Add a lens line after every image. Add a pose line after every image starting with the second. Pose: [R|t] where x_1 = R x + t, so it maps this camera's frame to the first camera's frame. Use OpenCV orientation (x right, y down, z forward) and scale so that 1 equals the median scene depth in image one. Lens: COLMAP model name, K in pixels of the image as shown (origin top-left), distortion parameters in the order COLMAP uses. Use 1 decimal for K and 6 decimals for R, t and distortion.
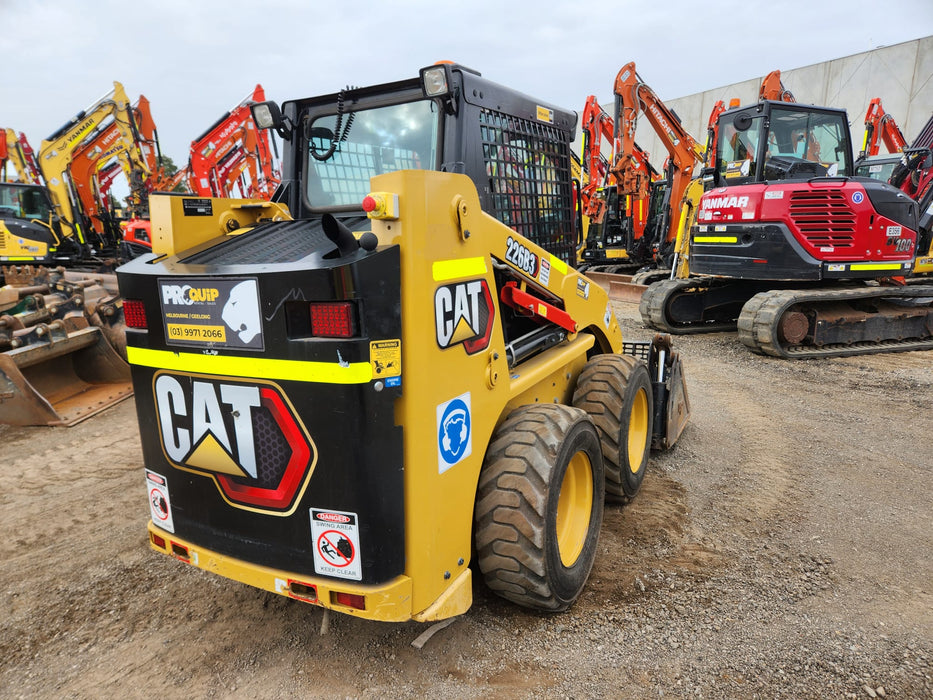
lens RADIAL K [[608.2, 0, 456.3], [0, 608.2, 362.6], [0, 0, 1]] dist [0.077937, -0.061542]
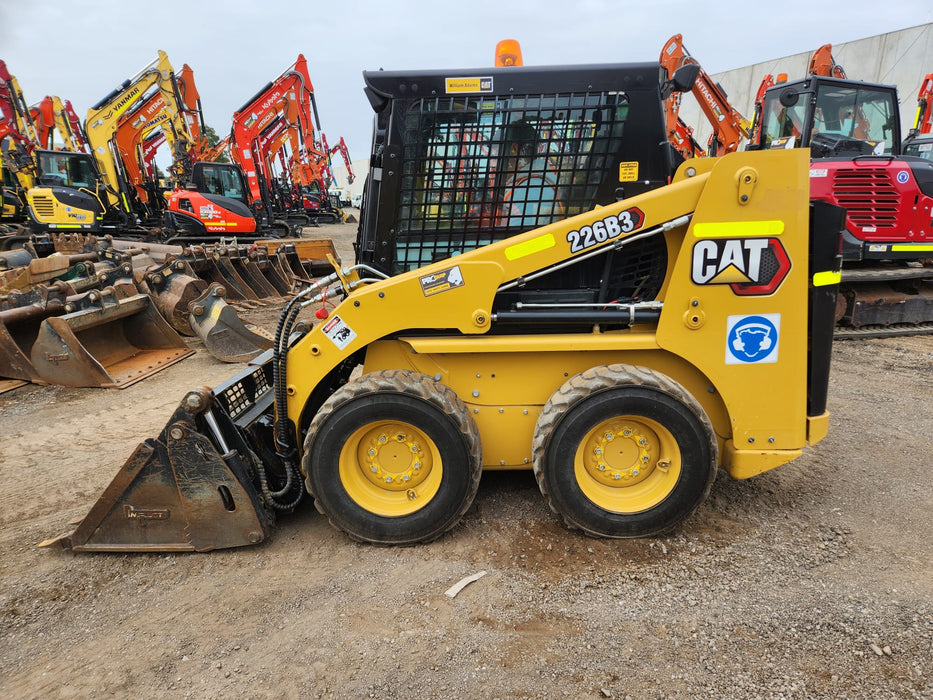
lens RADIAL K [[608.2, 0, 475.6], [0, 608.2, 359.5], [0, 0, 1]] dist [0.077937, -0.061542]
pose [[0.999385, 0.021614, -0.027631, 0.000540], [-0.020641, 0.999173, 0.035022, 0.003239], [0.028365, -0.034430, 0.999005, -0.015996]]
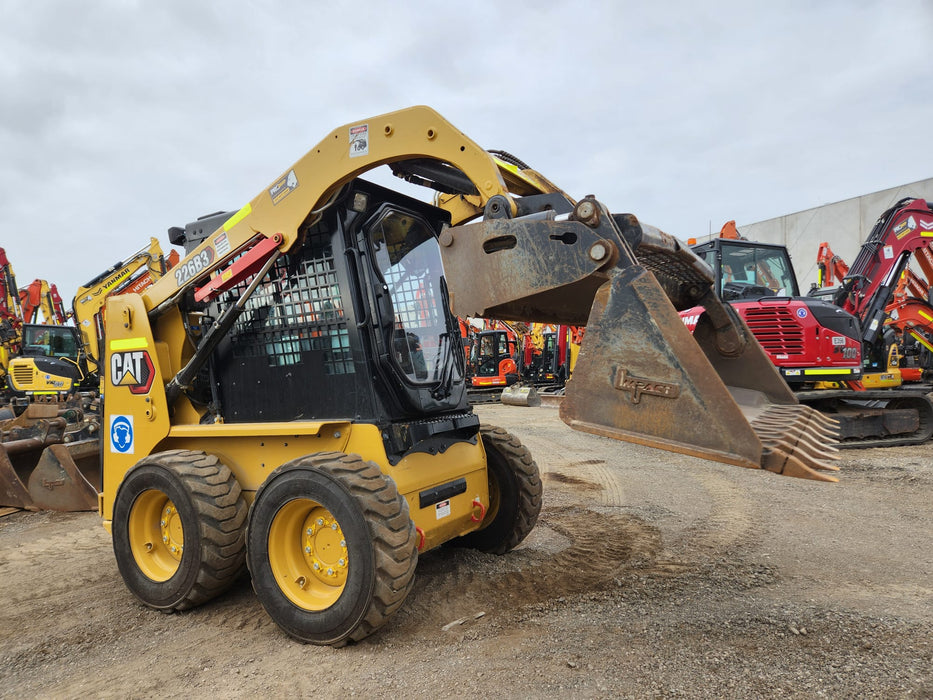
lens RADIAL K [[608.2, 0, 461.1], [0, 608.2, 364.2], [0, 0, 1]] dist [0.077937, -0.061542]
pose [[0.999878, -0.012387, 0.009515, -0.005380], [0.014222, 0.973895, -0.226554, 0.074470], [-0.006461, 0.226662, 0.973952, -0.094843]]
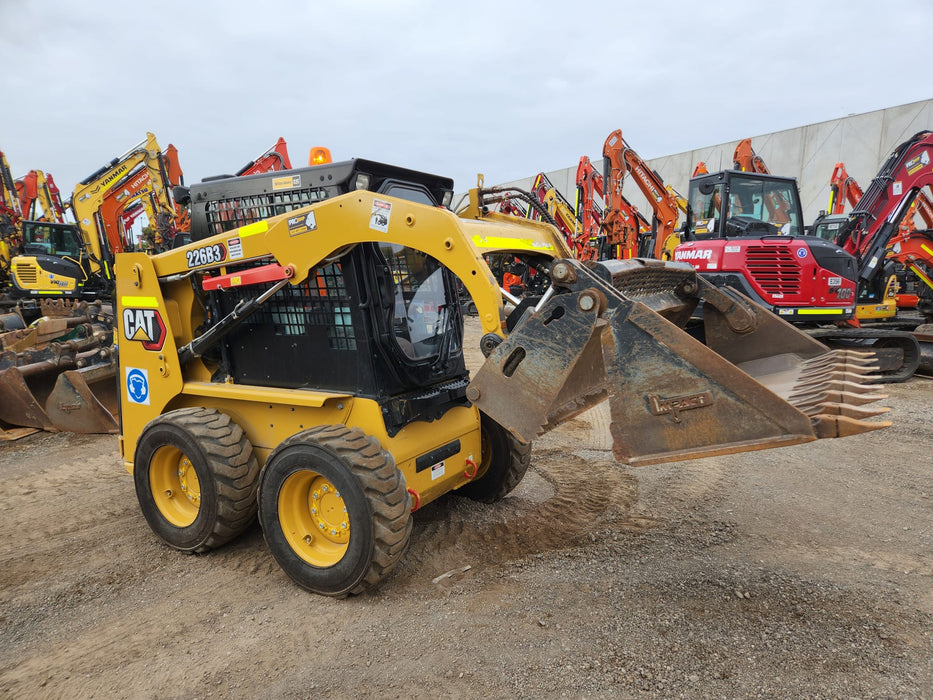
lens RADIAL K [[608.2, 0, 470.7], [0, 608.2, 352.5], [0, 0, 1]] dist [0.077937, -0.061542]
pose [[0.999739, 0.015372, 0.016926, 0.001133], [-0.013940, 0.996560, -0.081689, 0.024542], [-0.018123, 0.081432, 0.996514, -0.128206]]
